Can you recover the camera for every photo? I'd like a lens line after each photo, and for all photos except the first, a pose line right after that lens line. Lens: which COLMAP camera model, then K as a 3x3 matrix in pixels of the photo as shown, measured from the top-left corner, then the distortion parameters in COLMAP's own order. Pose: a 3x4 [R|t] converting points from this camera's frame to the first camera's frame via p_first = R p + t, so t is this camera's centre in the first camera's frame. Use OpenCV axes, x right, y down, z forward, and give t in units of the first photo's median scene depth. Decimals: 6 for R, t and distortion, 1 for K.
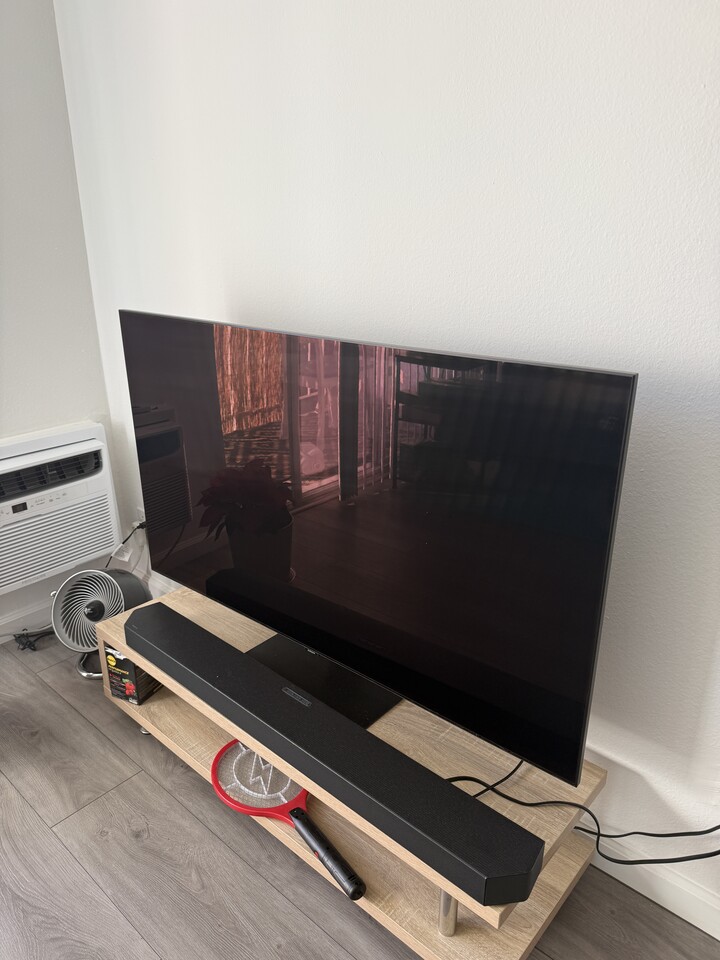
lens RADIAL K [[688.0, 0, 359.4], [0, 688.0, 483.0], [0, 0, 1]] dist [0.026509, -0.027780]
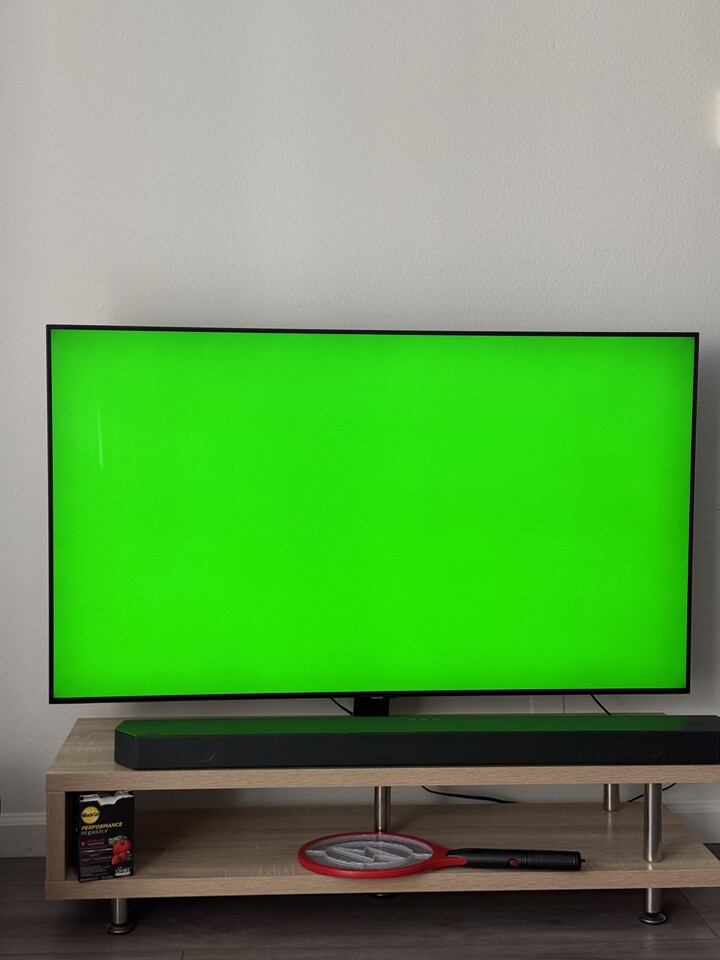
lens RADIAL K [[1338.7, 0, 360.7], [0, 1338.7, 481.2], [0, 0, 1]] dist [0.101250, 0.000000]
pose [[0.688712, -0.043298, 0.723741, -1.406939], [0.243030, 0.954252, -0.174180, 0.301537], [-0.683090, 0.295851, 0.667728, -0.199906]]
